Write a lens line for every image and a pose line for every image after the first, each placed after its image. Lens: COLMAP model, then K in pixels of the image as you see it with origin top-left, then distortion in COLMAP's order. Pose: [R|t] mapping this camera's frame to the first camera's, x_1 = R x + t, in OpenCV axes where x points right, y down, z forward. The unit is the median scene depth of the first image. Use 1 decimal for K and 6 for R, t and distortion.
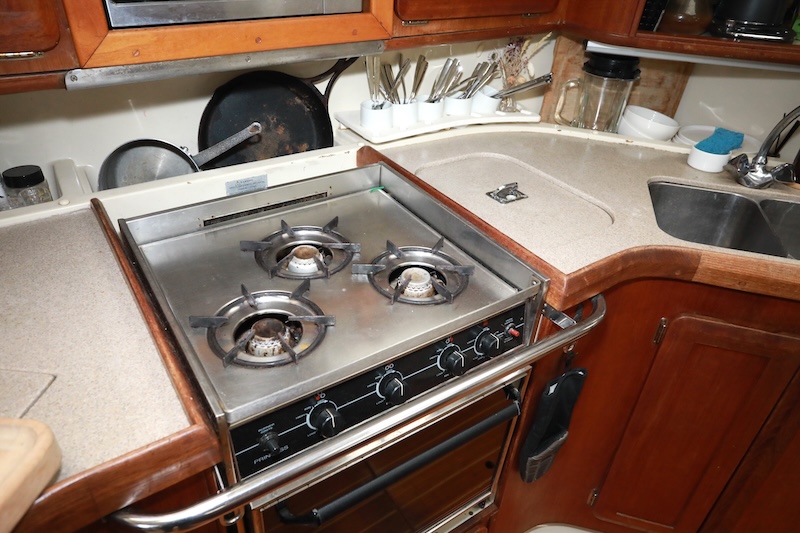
lens RADIAL K [[558.3, 0, 400.0], [0, 558.3, 266.5], [0, 0, 1]] dist [-0.003328, -0.000785]
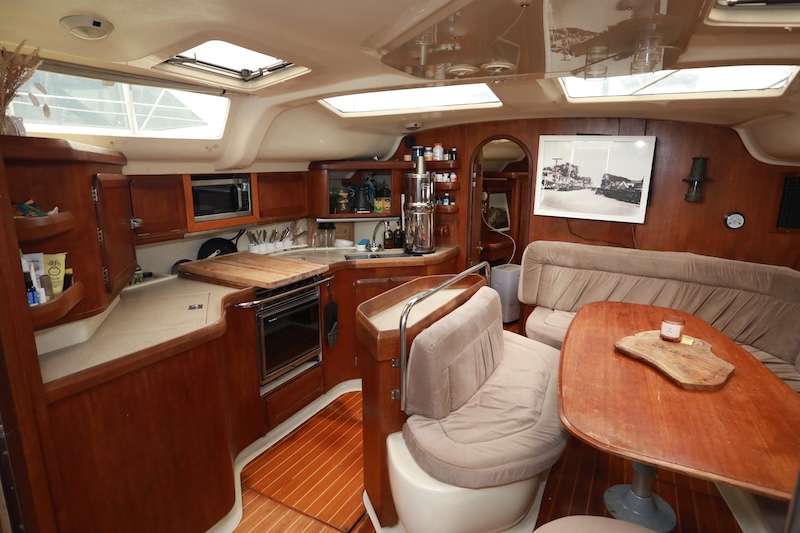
lens RADIAL K [[442.3, 0, 400.0], [0, 442.3, 266.5], [0, 0, 1]] dist [-0.074678, 0.043482]
pose [[0.890370, -0.147317, 0.430742, -0.348853], [0.285605, 0.917580, -0.276544, 0.650797], [-0.354500, 0.369249, 0.859060, -1.182230]]
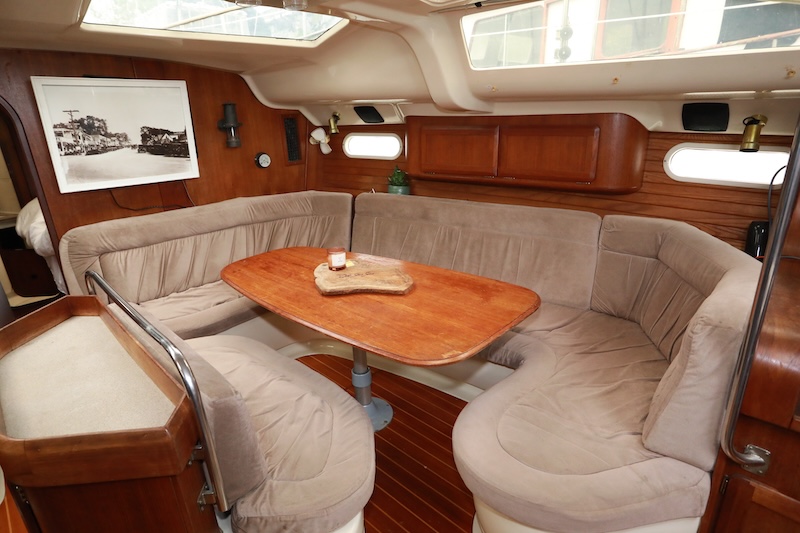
lens RADIAL K [[442.3, 0, 400.0], [0, 442.3, 266.5], [0, 0, 1]] dist [-0.074678, 0.043482]
pose [[-0.192354, -0.374543, 0.907038, -0.470559], [0.562672, 0.715174, 0.414641, 0.233744], [-0.803990, 0.590123, 0.073178, -0.562152]]
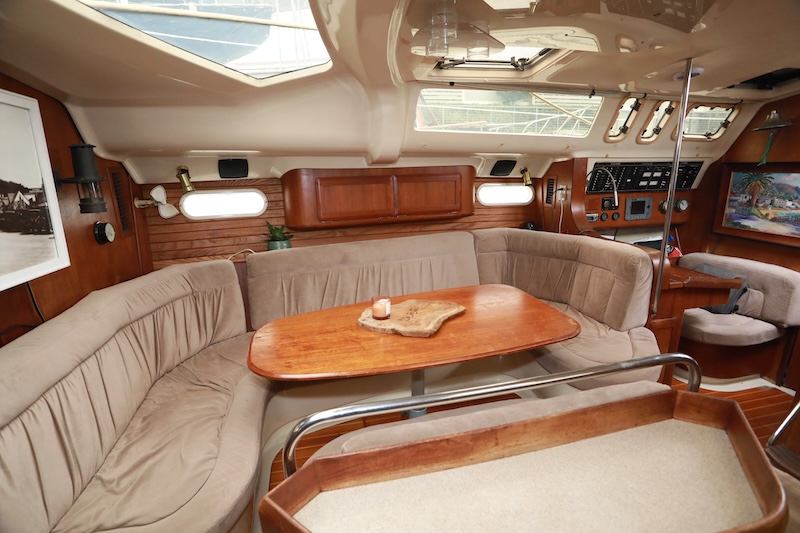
lens RADIAL K [[390.6, 0, 400.0], [0, 390.6, 266.5], [0, 0, 1]] dist [-0.067979, 0.031709]
pose [[-0.928247, -0.131209, 0.348054, 0.417688], [0.177992, 0.664951, 0.725369, -0.272474], [-0.326614, 0.735272, -0.593884, 0.311080]]
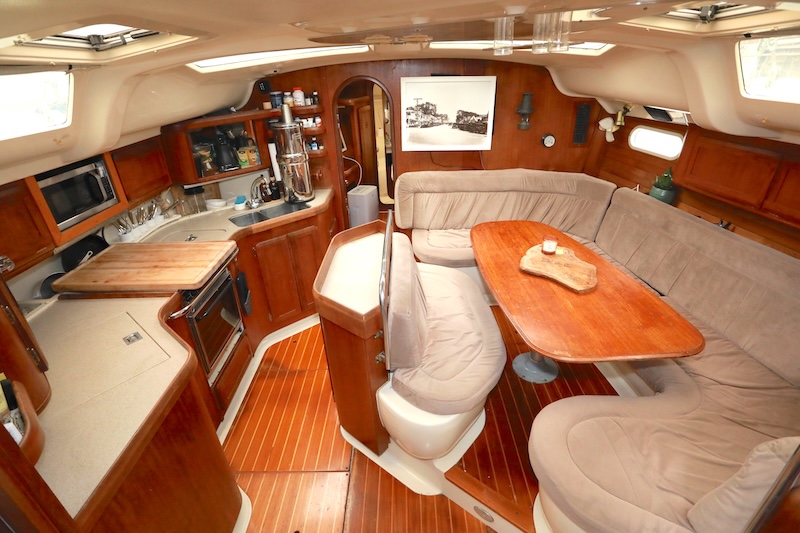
lens RADIAL K [[394.9, 0, 400.0], [0, 394.9, 266.5], [0, 0, 1]] dist [-0.063681, 0.001331]
pose [[0.568984, -0.448788, 0.689091, -0.580015], [0.510473, 0.849717, 0.131901, 0.256035], [-0.644728, 0.276713, 0.712570, -1.015458]]
